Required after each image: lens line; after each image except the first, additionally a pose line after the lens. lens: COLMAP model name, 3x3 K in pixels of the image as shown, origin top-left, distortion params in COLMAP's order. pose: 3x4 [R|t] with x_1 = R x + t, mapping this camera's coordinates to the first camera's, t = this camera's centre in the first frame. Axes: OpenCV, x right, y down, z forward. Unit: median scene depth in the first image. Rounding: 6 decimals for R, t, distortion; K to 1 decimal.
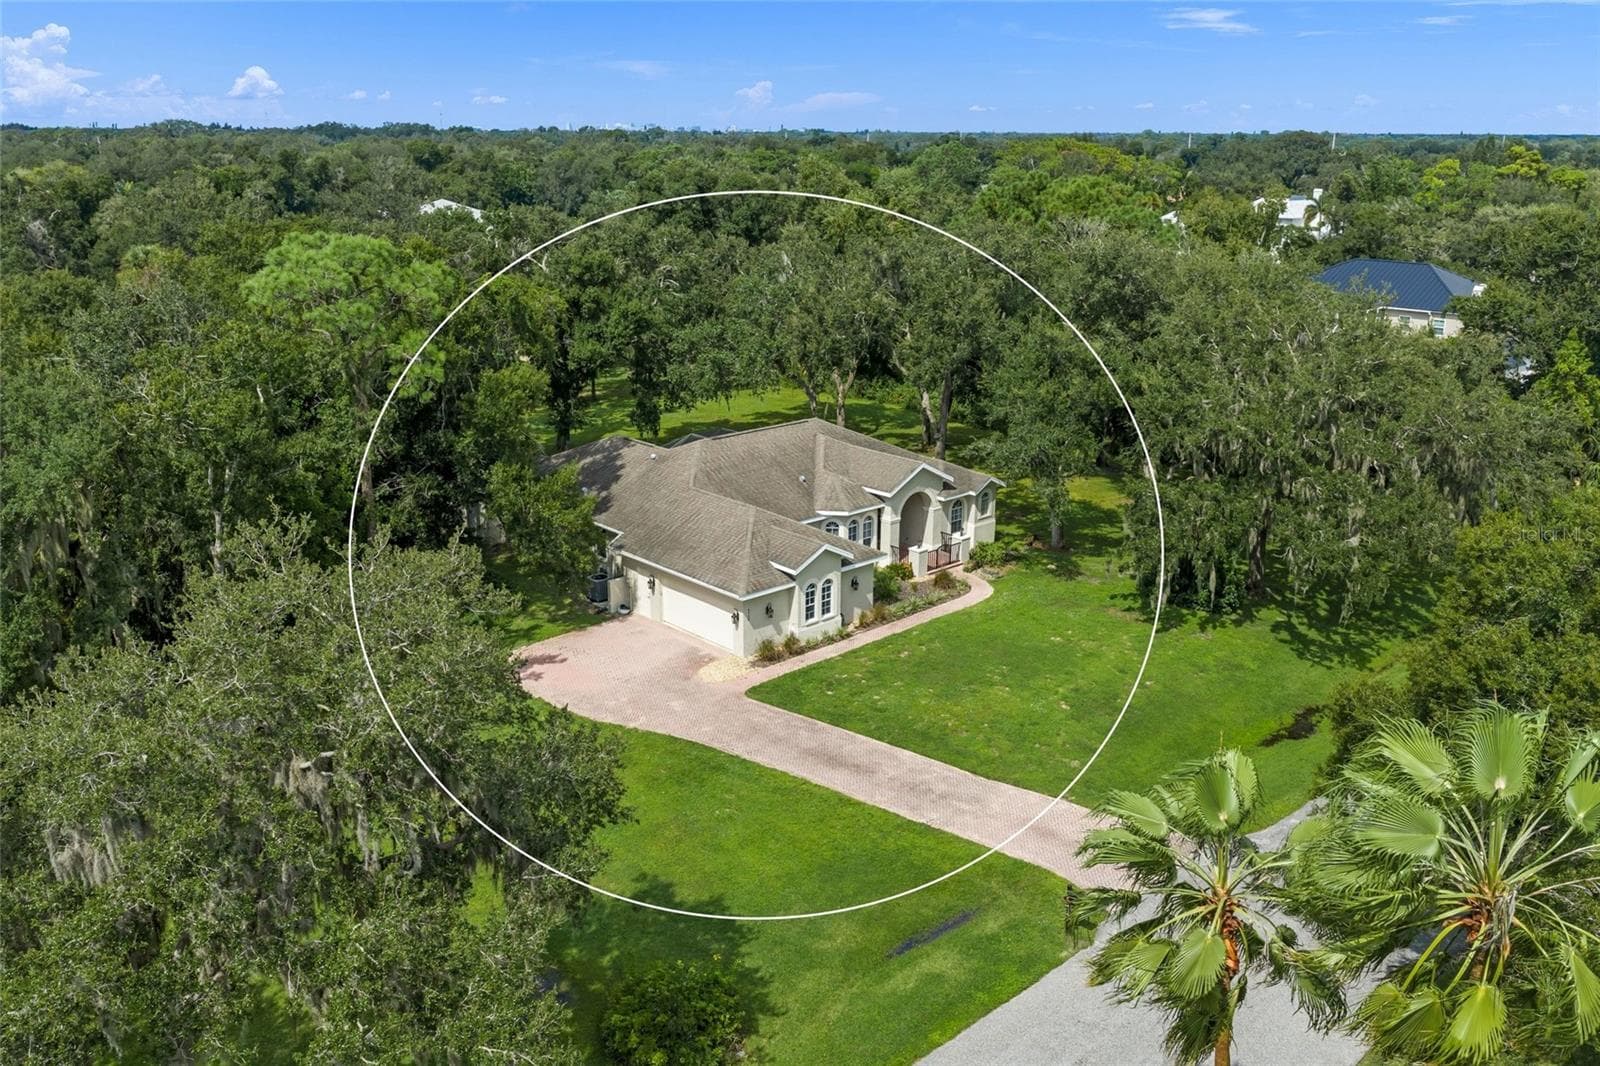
lens RADIAL K [[1329.1, 0, 803.9], [0, 1329.1, 549.4], [0, 0, 1]] dist [0.001779, -0.004995]
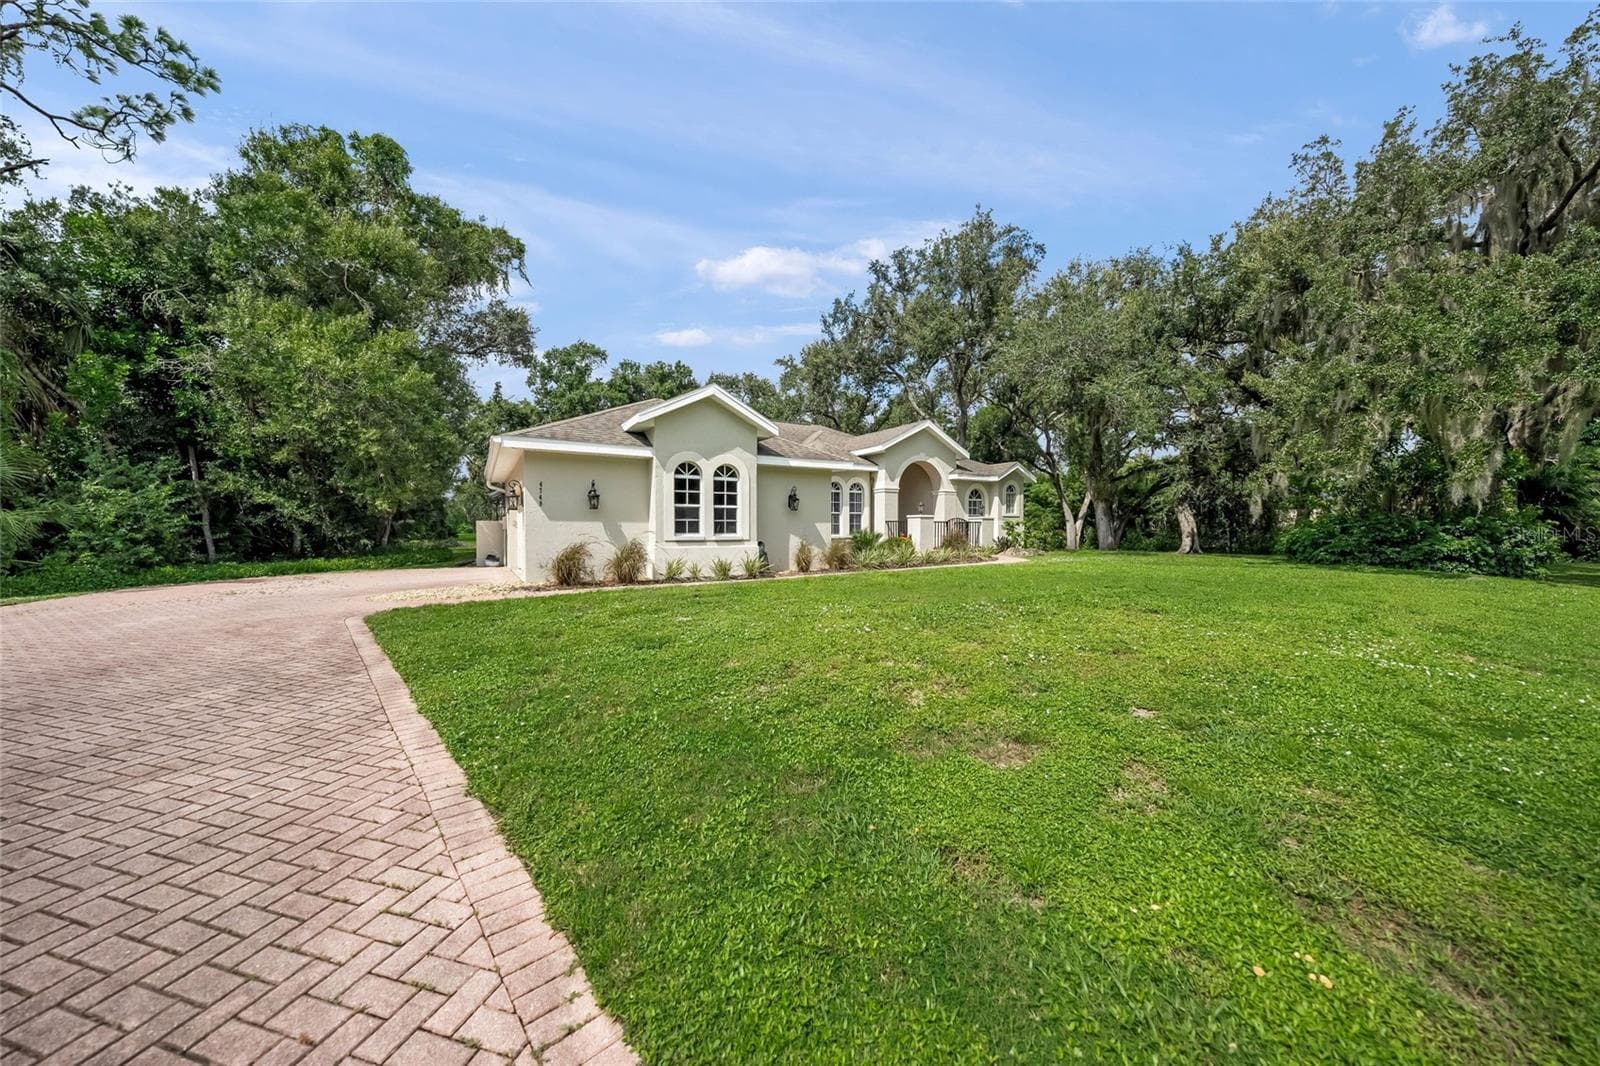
lens RADIAL K [[570.5, 0, 815.1], [0, 570.5, 534.3], [0, 0, 1]] dist [-0.002576, -0.001335]
pose [[0.982910, 0.001066, -0.184081, 0.093480], [-0.053472, 0.958520, -0.279965, 0.109045], [0.176147, 0.285024, 0.942196, 0.742869]]
